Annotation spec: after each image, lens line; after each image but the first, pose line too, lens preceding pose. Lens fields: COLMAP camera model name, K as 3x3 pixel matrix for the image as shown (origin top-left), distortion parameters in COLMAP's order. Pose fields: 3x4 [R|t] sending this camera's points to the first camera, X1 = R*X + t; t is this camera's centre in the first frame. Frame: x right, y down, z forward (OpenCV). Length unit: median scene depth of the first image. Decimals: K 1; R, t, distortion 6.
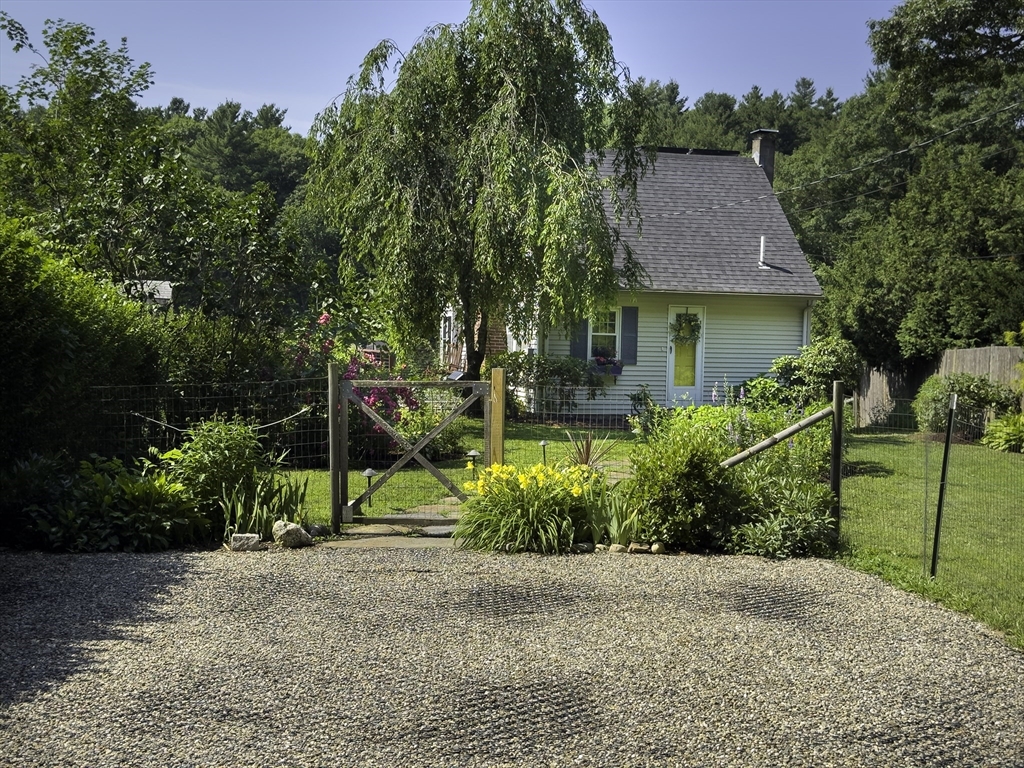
lens RADIAL K [[1420.0, 0, 512.0], [0, 1420.0, 384.0], [0, 0, 1]] dist [0.146261, -0.007808]
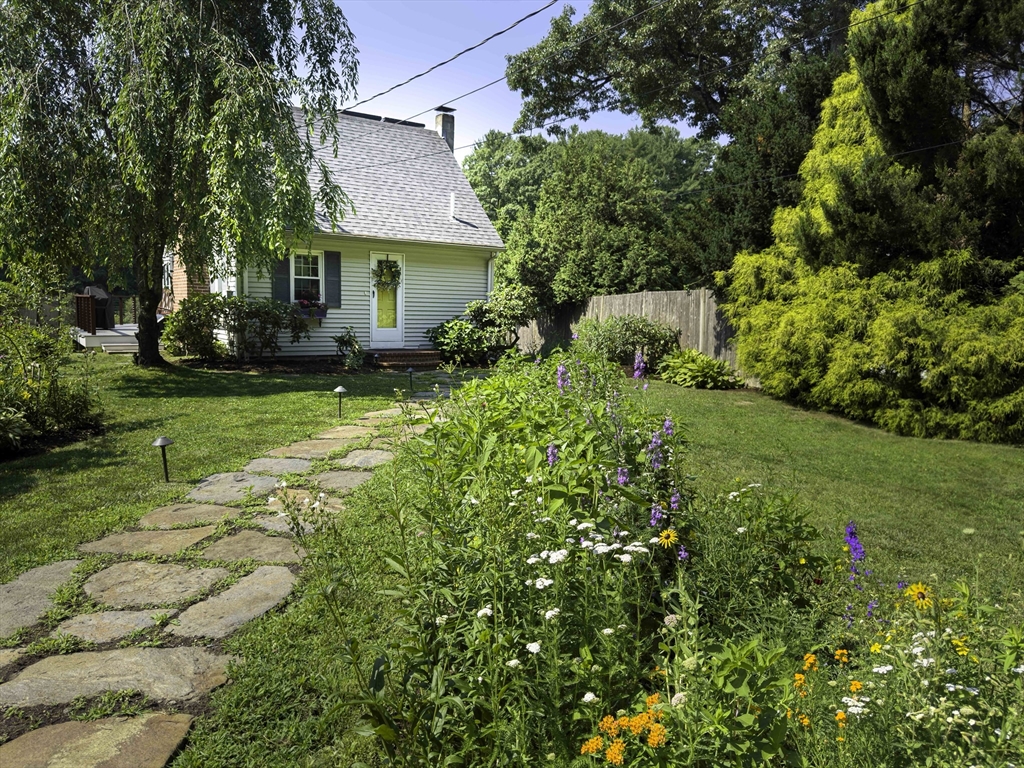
lens RADIAL K [[729.3, 0, 512.0], [0, 729.3, 384.0], [0, 0, 1]] dist [0.157895, -0.303497]
pose [[0.952533, -0.033112, 0.302630, 0.039975], [0.007758, 0.996385, 0.084598, -0.002398], [-0.304337, -0.078235, 0.949346, 0.423383]]
